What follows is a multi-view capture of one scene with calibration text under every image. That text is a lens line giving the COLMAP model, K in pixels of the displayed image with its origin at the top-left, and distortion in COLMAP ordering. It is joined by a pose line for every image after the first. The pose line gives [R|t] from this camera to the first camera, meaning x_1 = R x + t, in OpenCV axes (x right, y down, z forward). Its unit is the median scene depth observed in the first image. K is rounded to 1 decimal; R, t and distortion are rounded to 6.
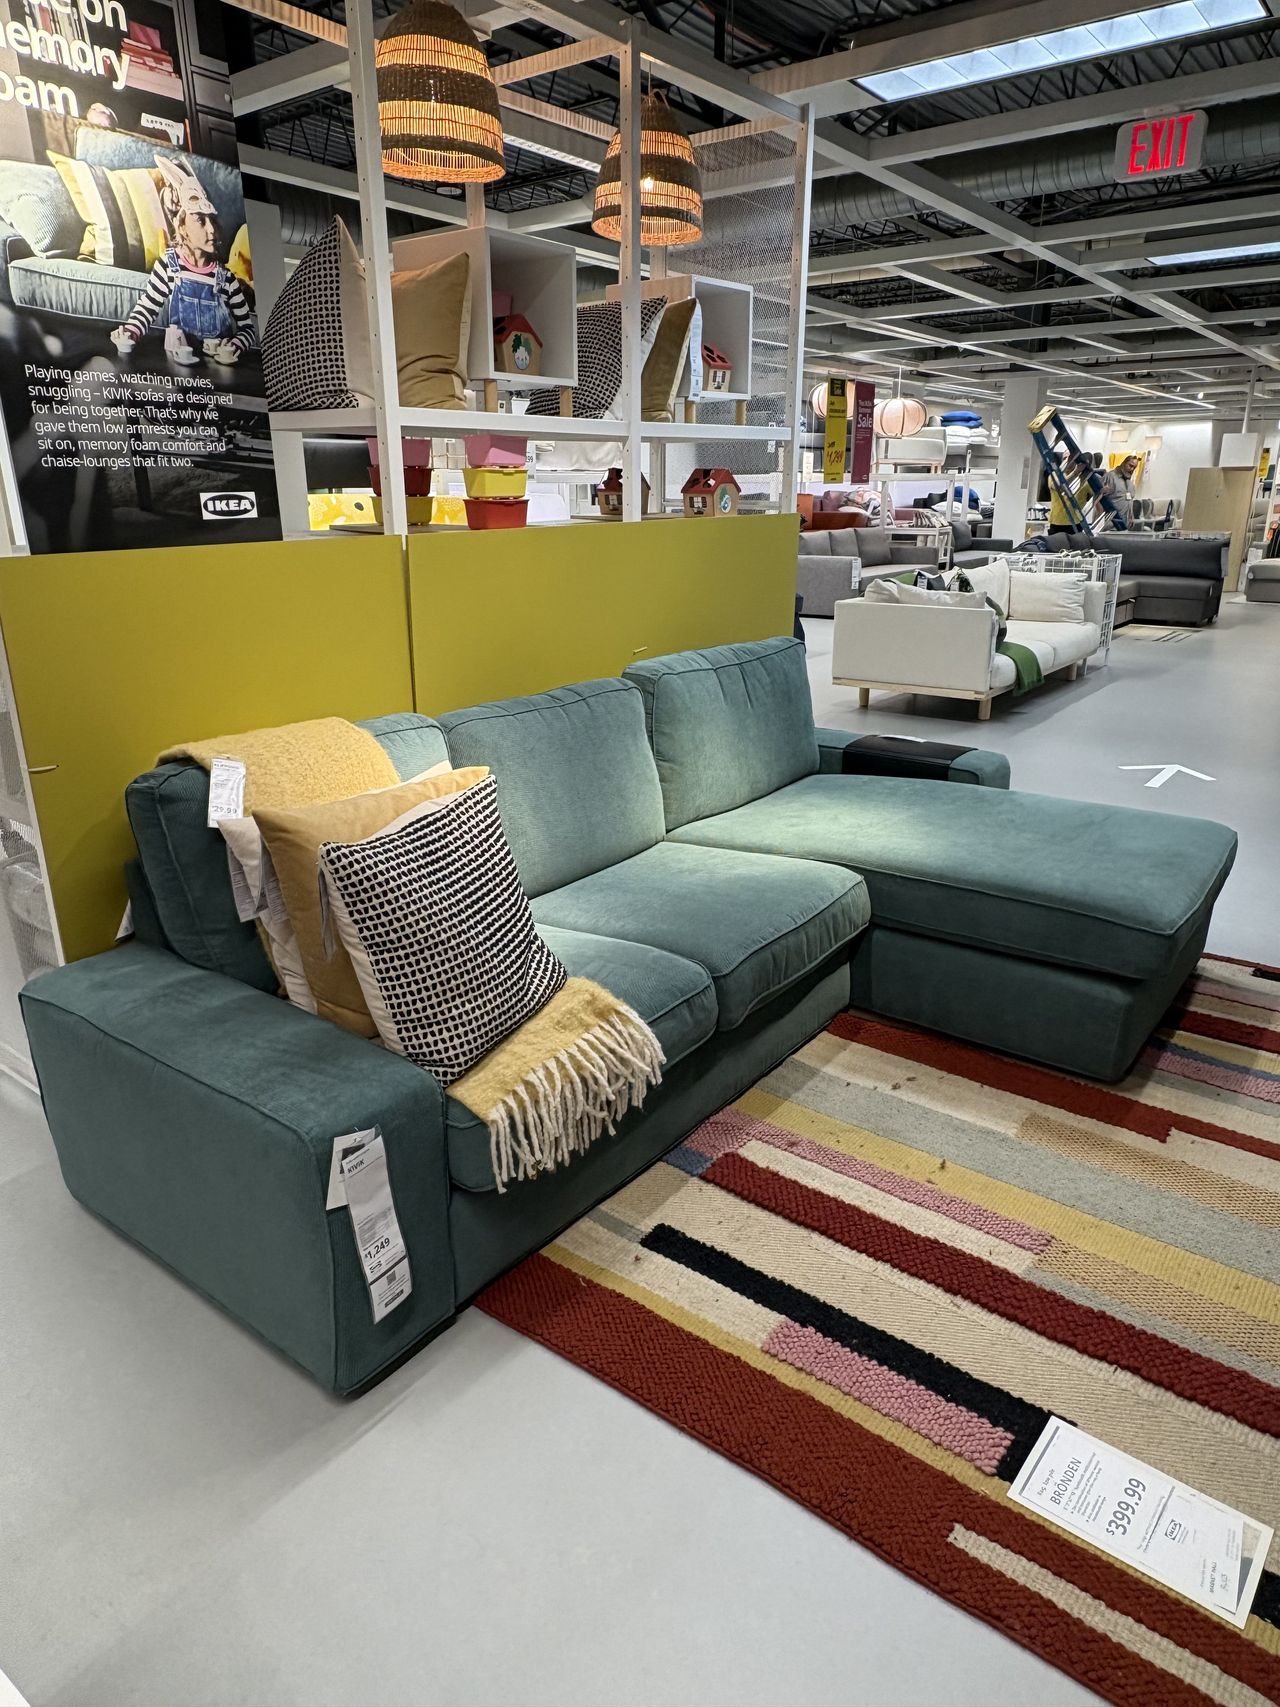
lens RADIAL K [[1090.2, 0, 640.0], [0, 1090.2, 853.5], [0, 0, 1]] dist [-0.002374, 0.004899]
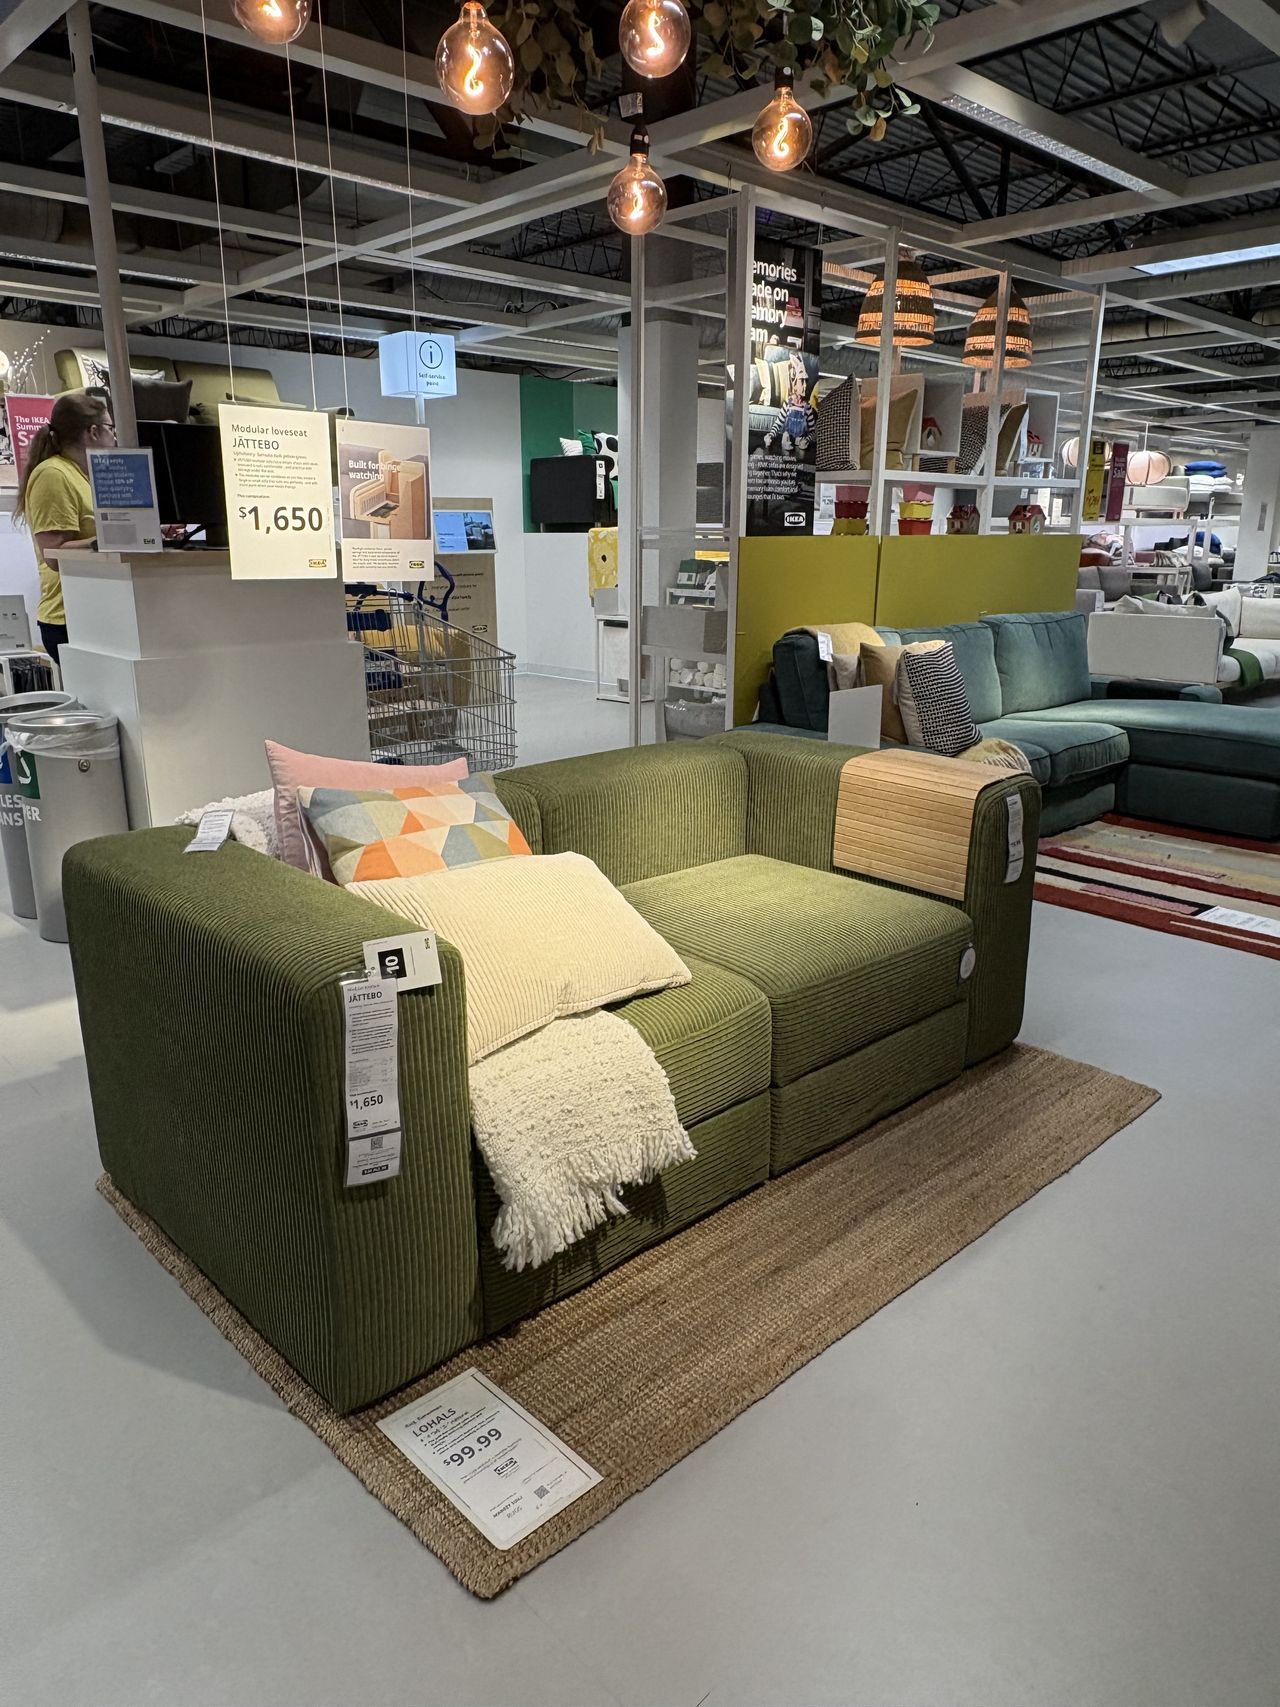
lens RADIAL K [[1168.1, 0, 640.0], [0, 1168.1, 853.5], [0, 0, 1]] dist [-0.004909, 0.002844]
pose [[0.986101, 0.051271, -0.158039, -0.299157], [-0.060451, 0.996718, -0.053839, 0.422539], [0.154760, 0.062644, 0.985964, -1.109571]]
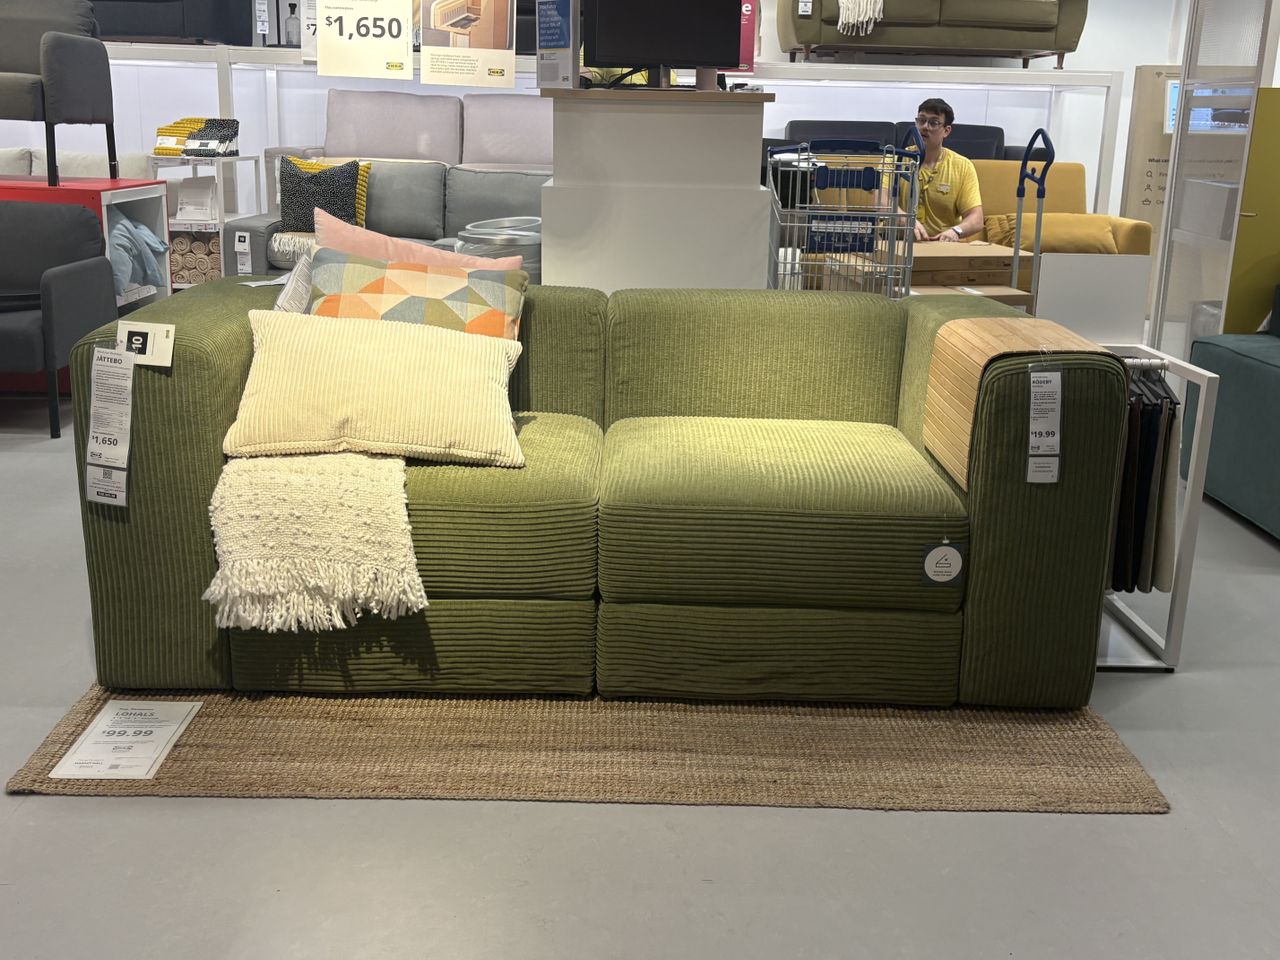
lens RADIAL K [[1356.4, 0, 640.0], [0, 1356.4, 480.0], [0, 0, 1]] dist [0.007916, 0.008077]
pose [[0.612112, 0.224766, -0.758155, 0.477884], [-0.283691, 0.957350, 0.054776, 0.394526], [0.738132, 0.181553, 0.649769, -0.836319]]
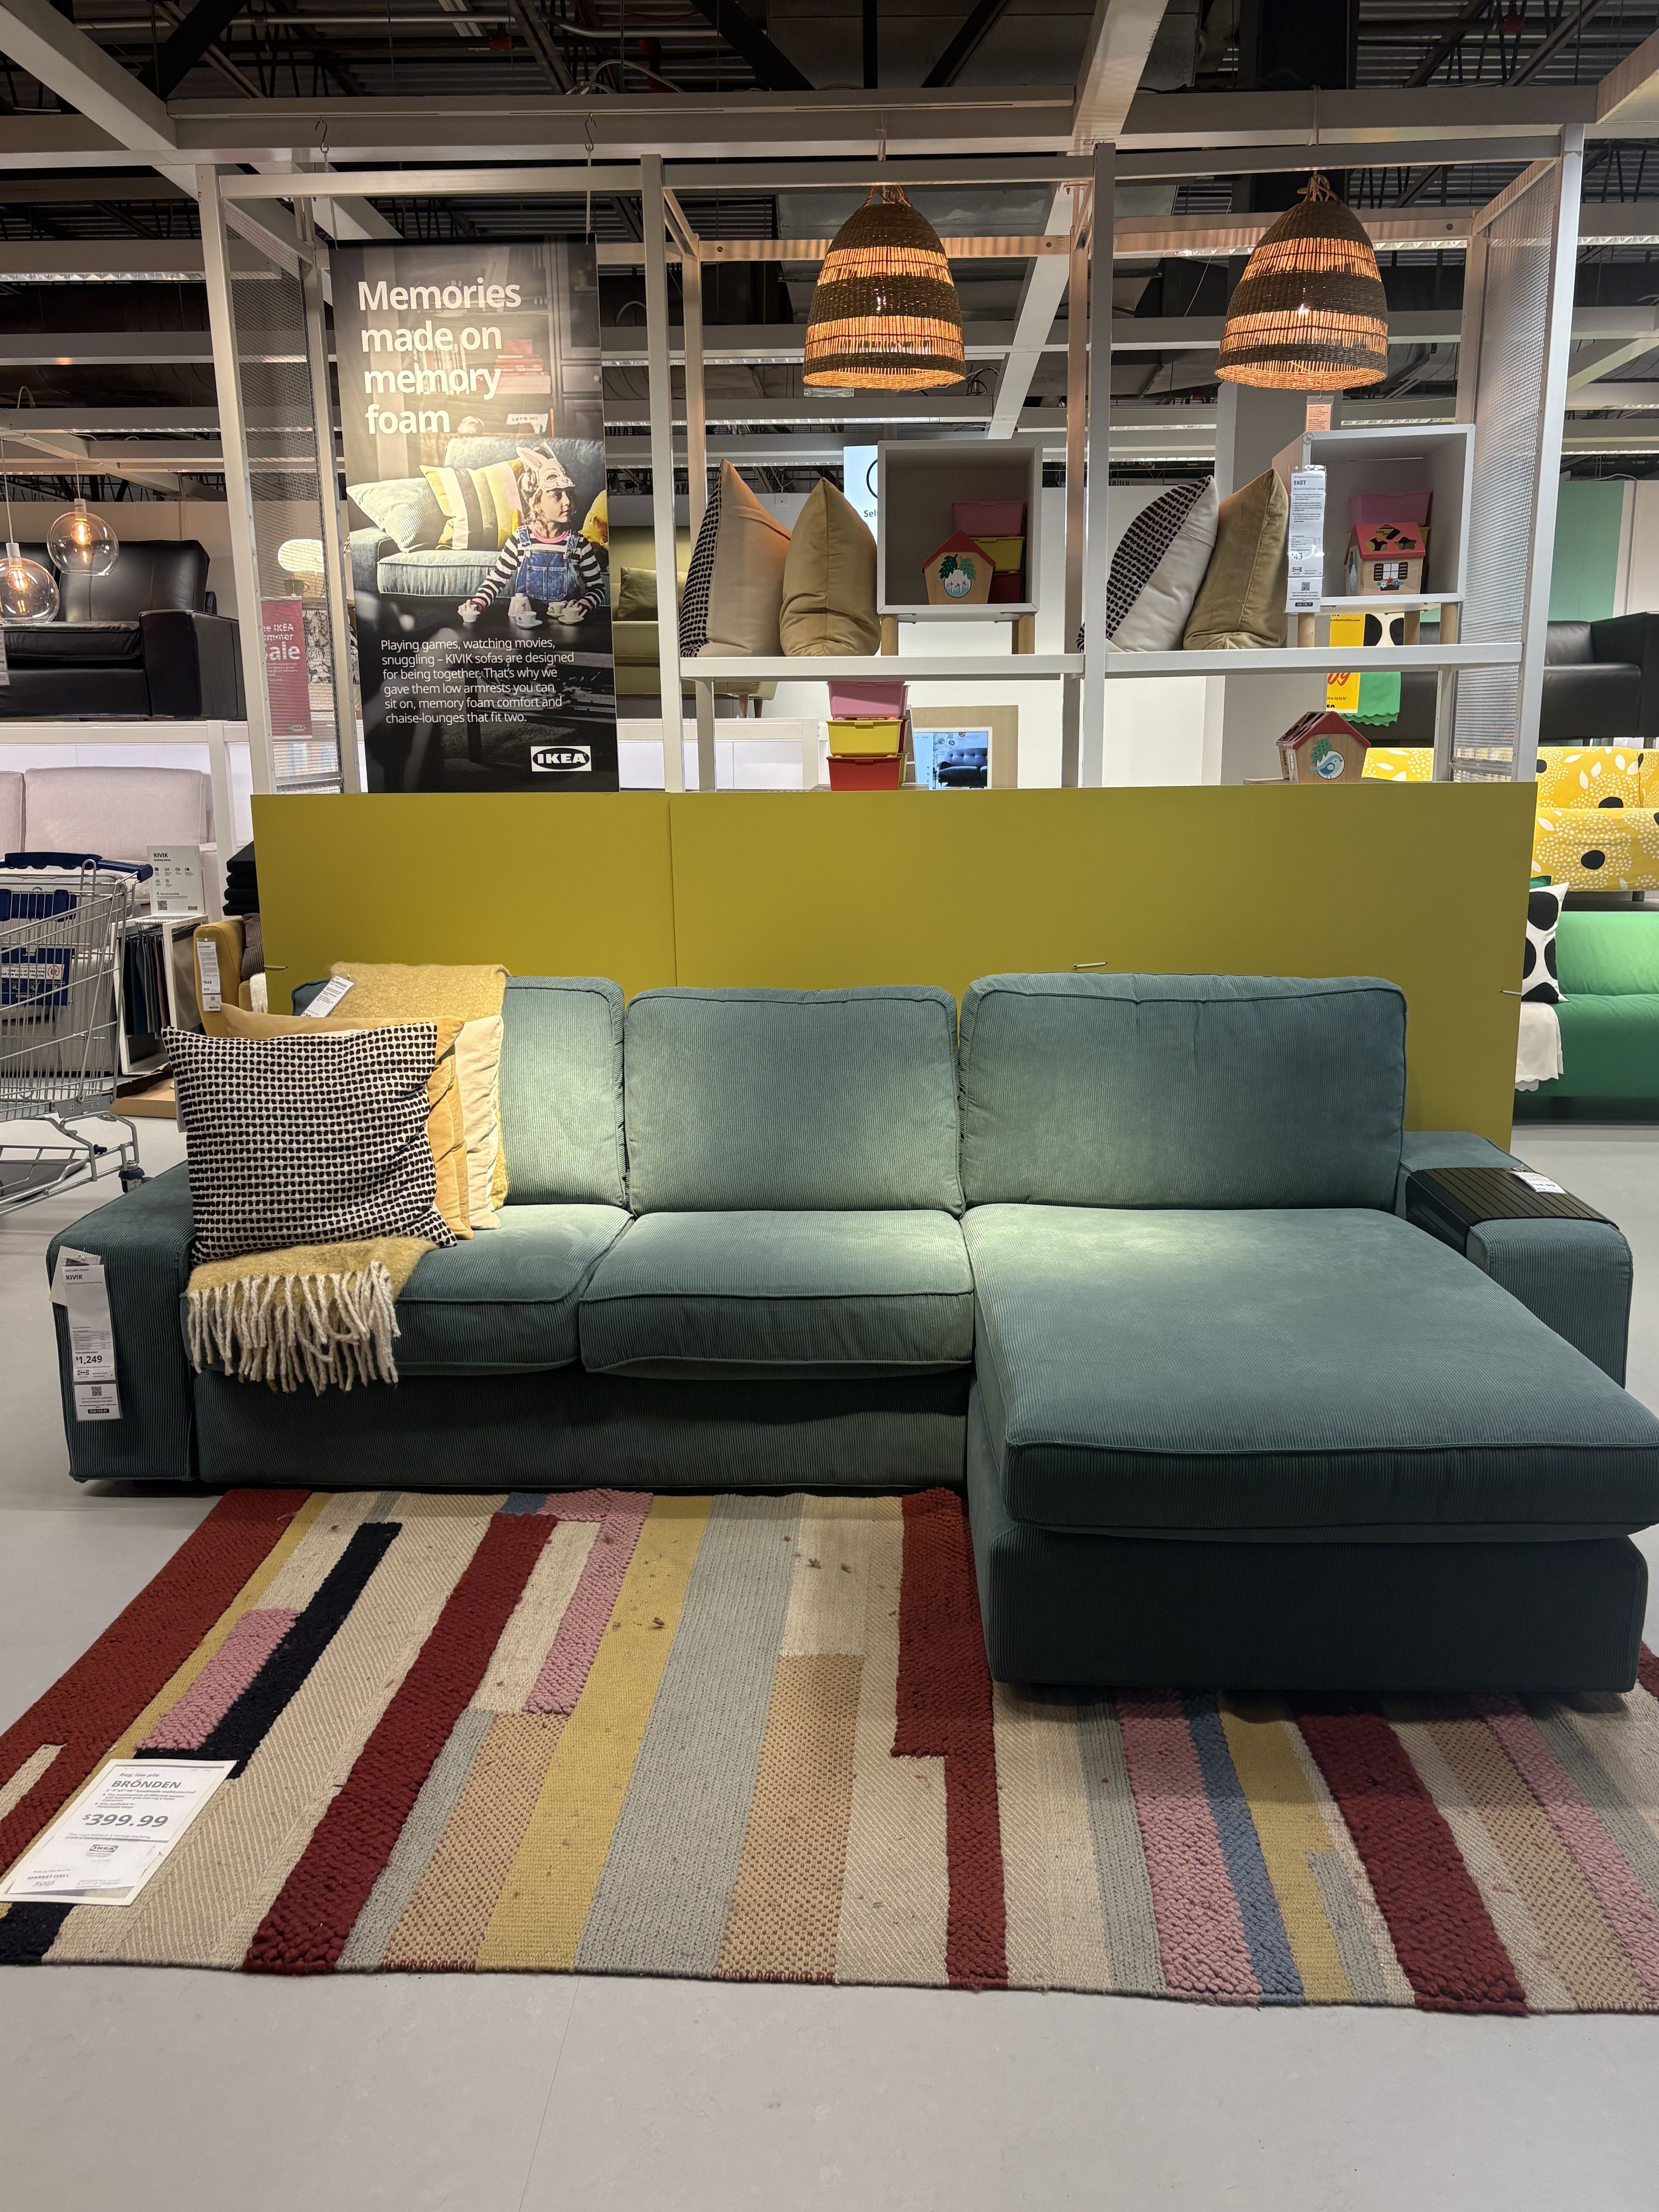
lens RADIAL K [[1820.7, 0, 829.5], [0, 1820.7, 1106.0], [0, 0, 1]] dist [0.060461, -0.105021]
pose [[0.570585, 0.155135, -0.806452, 1.218429], [-0.261717, 0.965144, 0.000491, -0.077531], [0.778419, 0.210783, 0.591299, 0.271437]]
